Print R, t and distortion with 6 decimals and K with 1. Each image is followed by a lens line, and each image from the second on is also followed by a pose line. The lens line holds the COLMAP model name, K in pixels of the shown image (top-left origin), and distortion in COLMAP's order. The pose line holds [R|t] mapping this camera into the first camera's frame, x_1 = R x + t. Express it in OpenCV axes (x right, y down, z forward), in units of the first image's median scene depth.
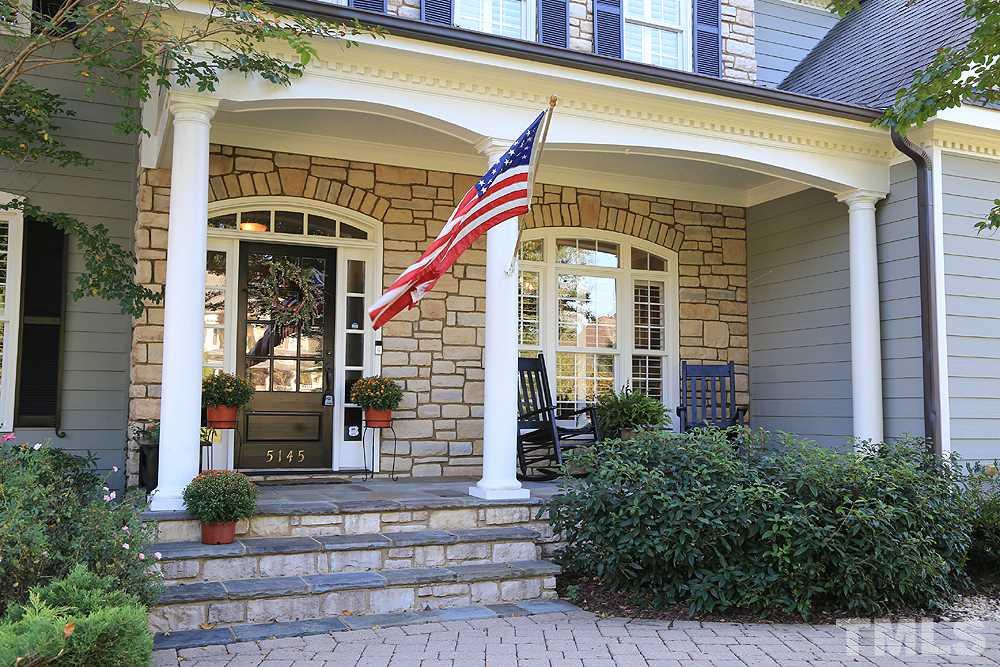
lens RADIAL K [[921.9, 0, 502.2], [0, 921.9, 336.5], [0, 0, 1]] dist [-0.016181, 0.000000]
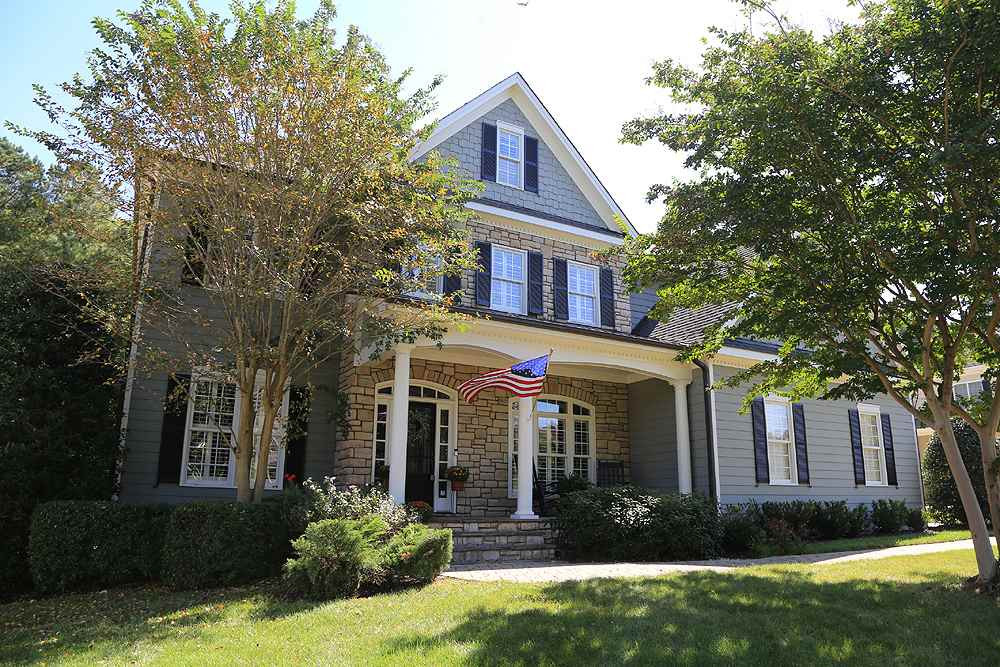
lens RADIAL K [[716.3, 0, 500.6], [0, 716.3, 330.8], [0, 0, 1]] dist [-0.104310, 0.000965]
pose [[0.995421, 0.023538, 0.092644, -0.186709], [-0.007828, 0.986026, -0.166406, 0.009163], [-0.095266, 0.164919, 0.981696, -0.618307]]
